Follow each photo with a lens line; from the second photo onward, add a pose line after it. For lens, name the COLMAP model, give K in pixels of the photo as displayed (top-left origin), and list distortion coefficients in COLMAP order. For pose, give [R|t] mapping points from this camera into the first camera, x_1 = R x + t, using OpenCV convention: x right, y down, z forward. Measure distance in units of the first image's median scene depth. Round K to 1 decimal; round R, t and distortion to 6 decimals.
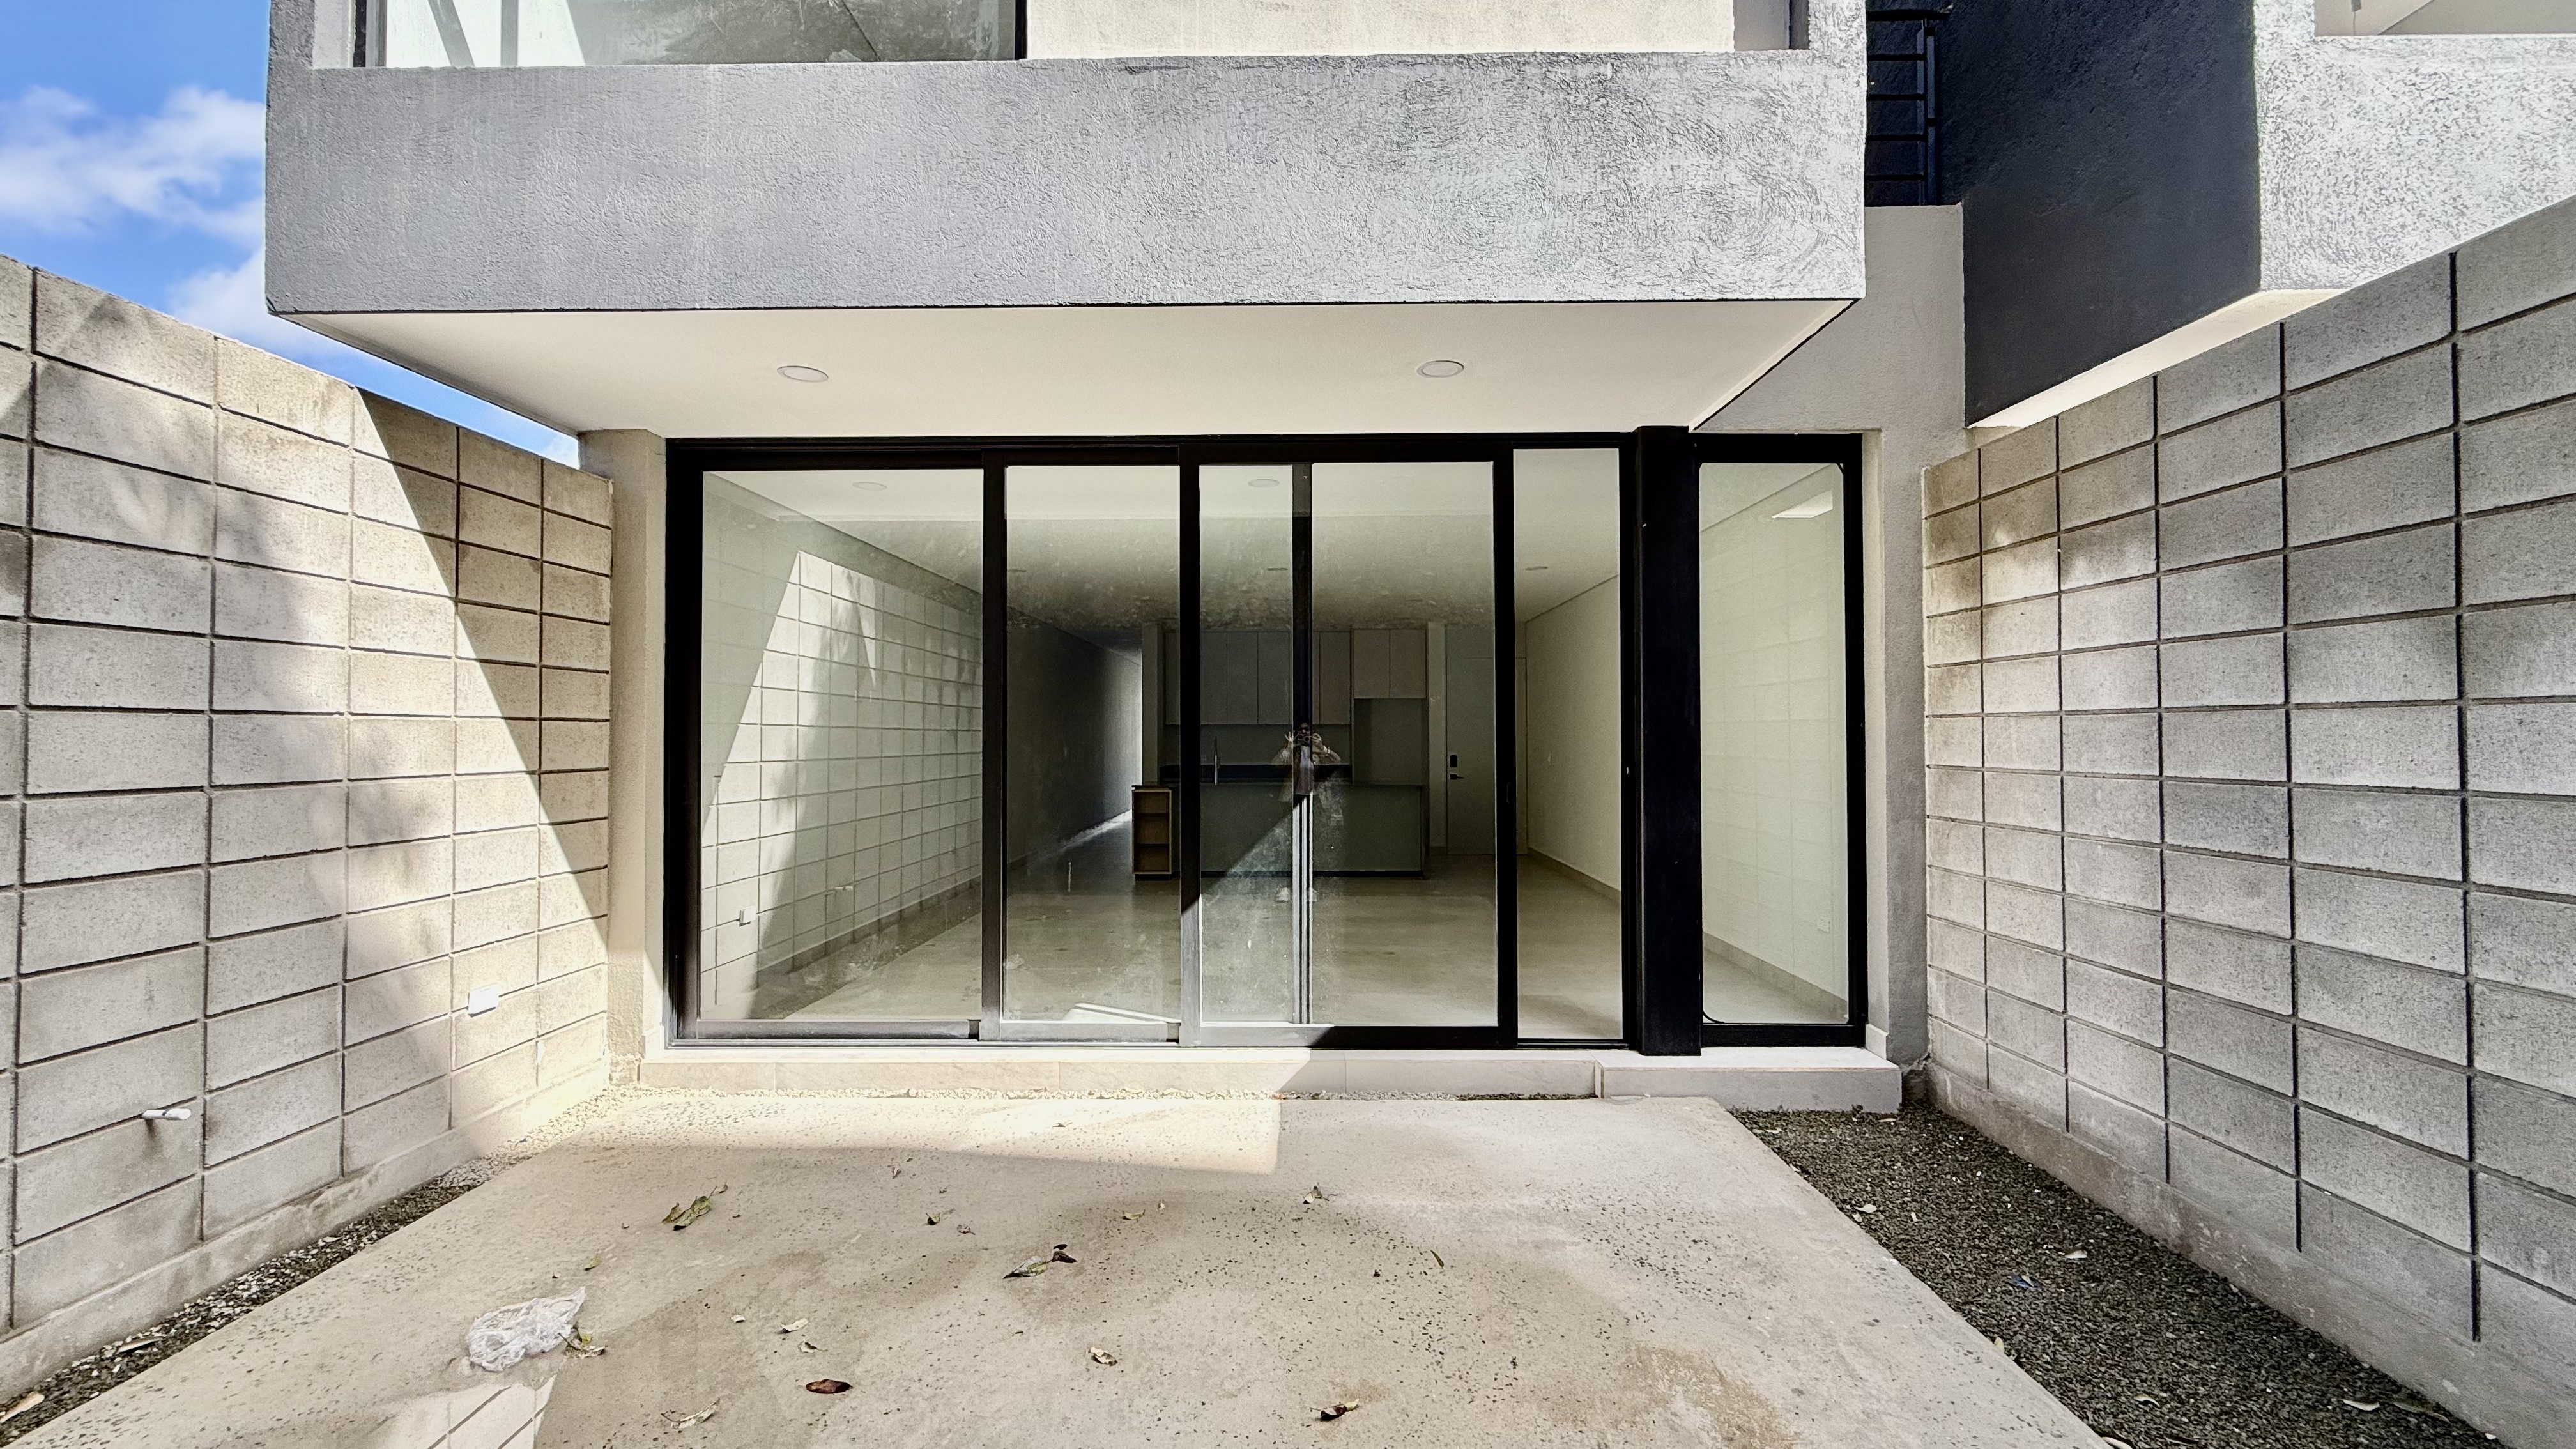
lens RADIAL K [[1025.2, 0, 1285.2], [0, 1025.2, 722.5], [0, 0, 1]] dist [-0.000792, 0.000040]
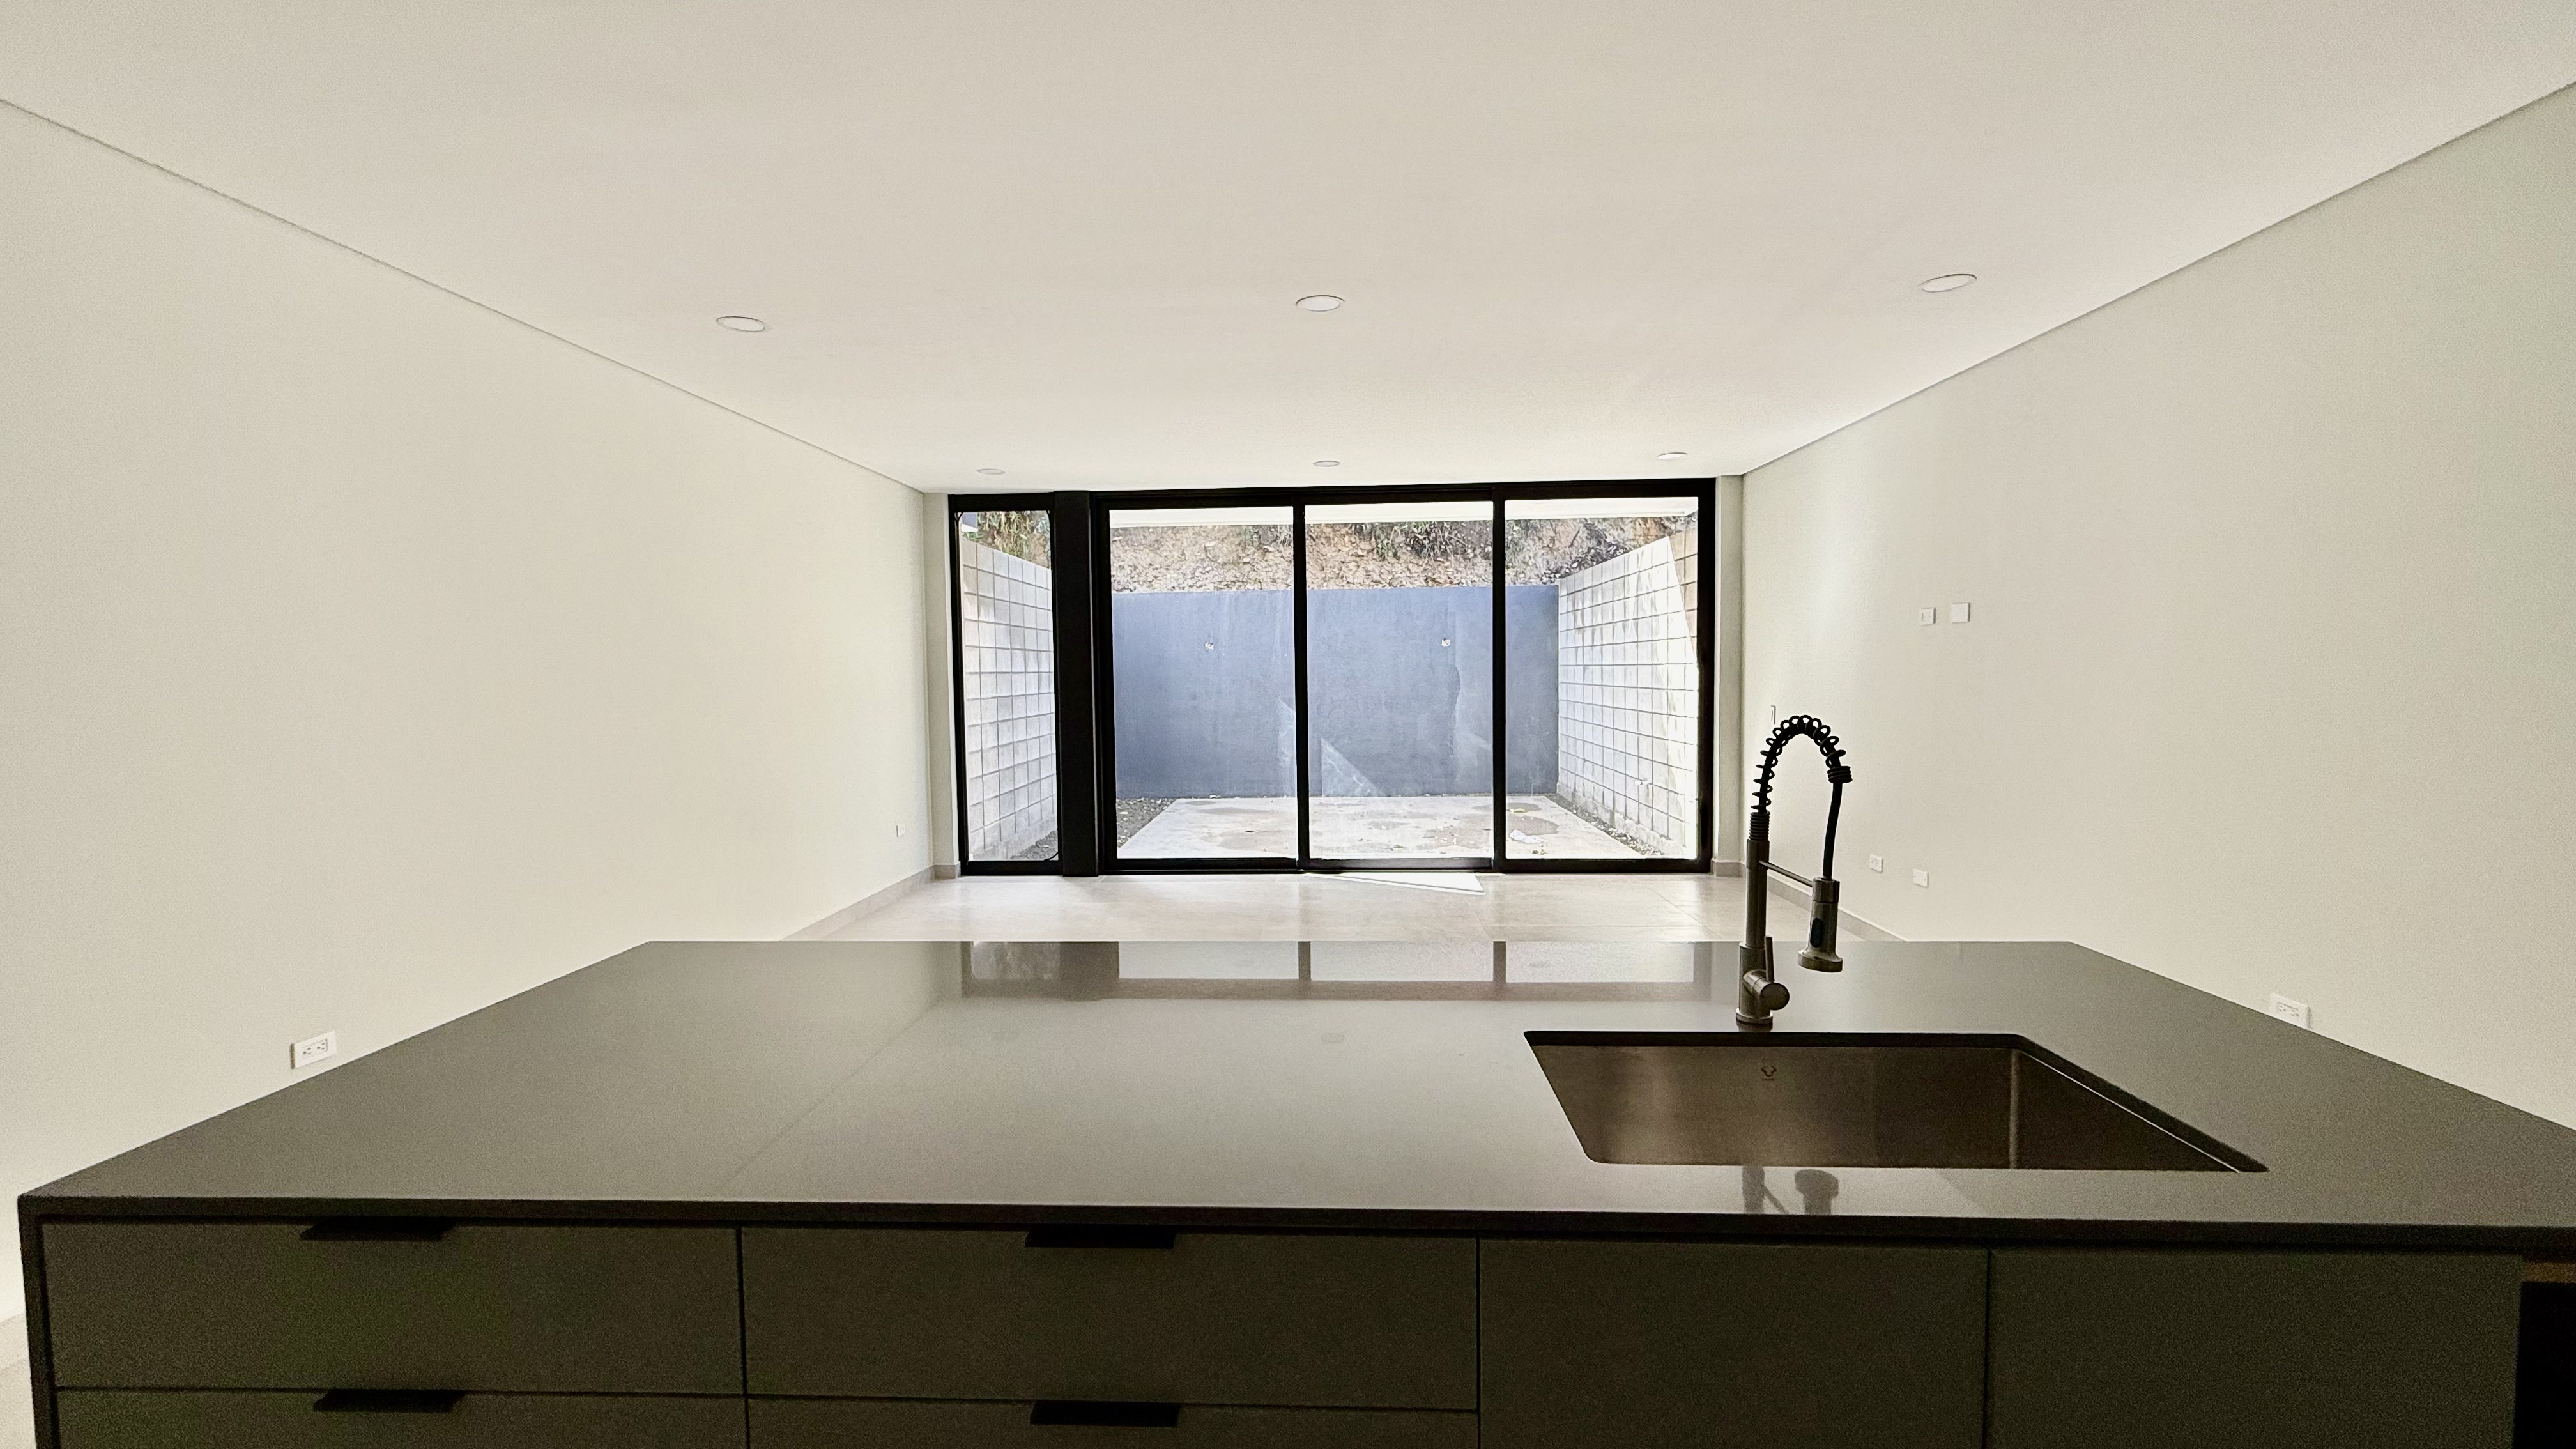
lens RADIAL K [[1025.2, 0, 1285.2], [0, 1025.2, 722.5], [0, 0, 1]] dist [-0.000792, 0.000040]
pose [[-0.999284, 0.013209, 0.035459, -0.025502], [0.014608, 0.999114, 0.039472, 0.028871], [-0.034906, 0.039962, -0.998591, 4.313901]]
